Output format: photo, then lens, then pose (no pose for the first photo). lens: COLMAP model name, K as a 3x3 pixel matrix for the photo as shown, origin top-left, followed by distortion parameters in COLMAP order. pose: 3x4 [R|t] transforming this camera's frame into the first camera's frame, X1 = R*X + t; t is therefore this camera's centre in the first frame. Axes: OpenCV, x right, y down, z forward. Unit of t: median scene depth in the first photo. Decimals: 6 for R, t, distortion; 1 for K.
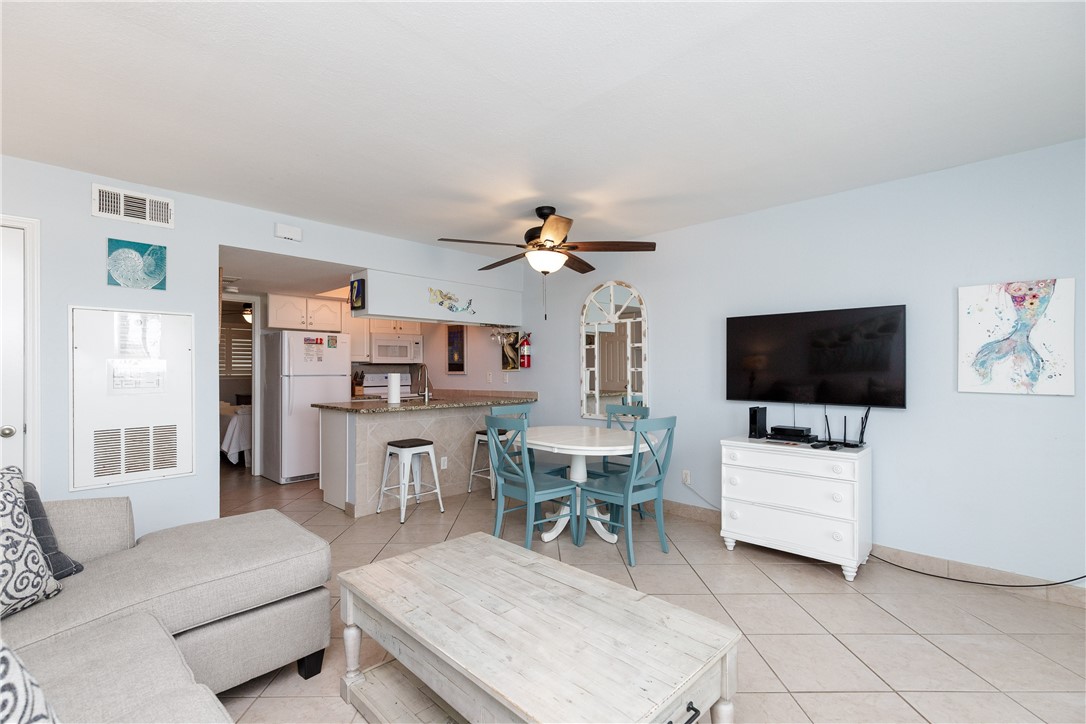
lens RADIAL K [[494.4, 0, 547.0], [0, 494.4, 369.0], [0, 0, 1]] dist [0.002732, -0.000570]
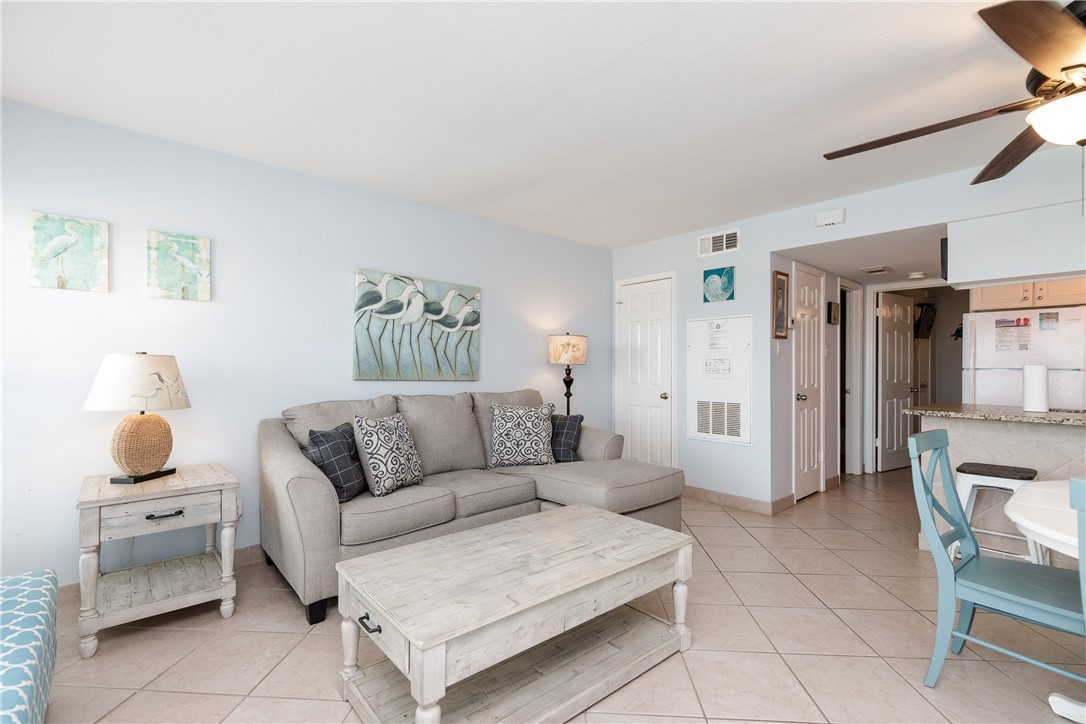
lens RADIAL K [[494.4, 0, 530.1], [0, 494.4, 367.3], [0, 0, 1]] dist [0.002732, -0.000570]
pose [[-0.104873, 0.002899, -0.994481, 0.450914], [-0.003022, 0.999990, 0.003234, 0.013166], [0.994481, 0.003344, -0.104863, 0.464858]]
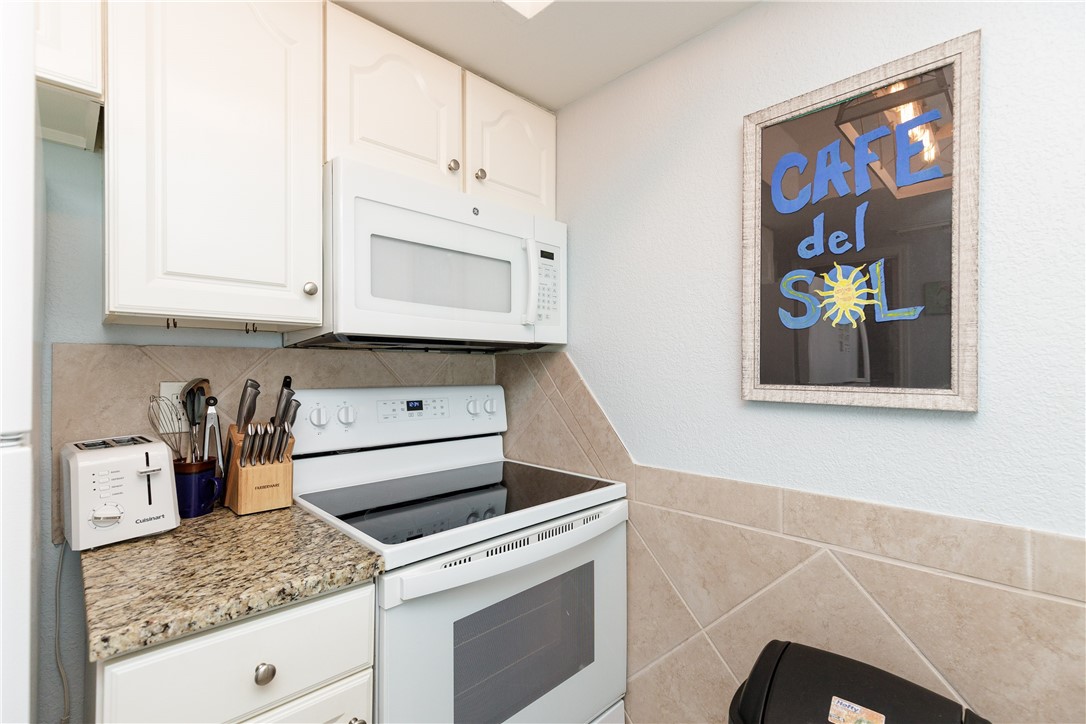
lens RADIAL K [[494.4, 0, 538.1], [0, 494.4, 366.4], [0, 0, 1]] dist [0.002732, -0.000570]
pose [[0.999081, 0.008612, -0.041994, -0.426405], [-0.008662, 0.999962, -0.001024, -0.001162], [0.041983, 0.001387, 0.999117, 1.286022]]
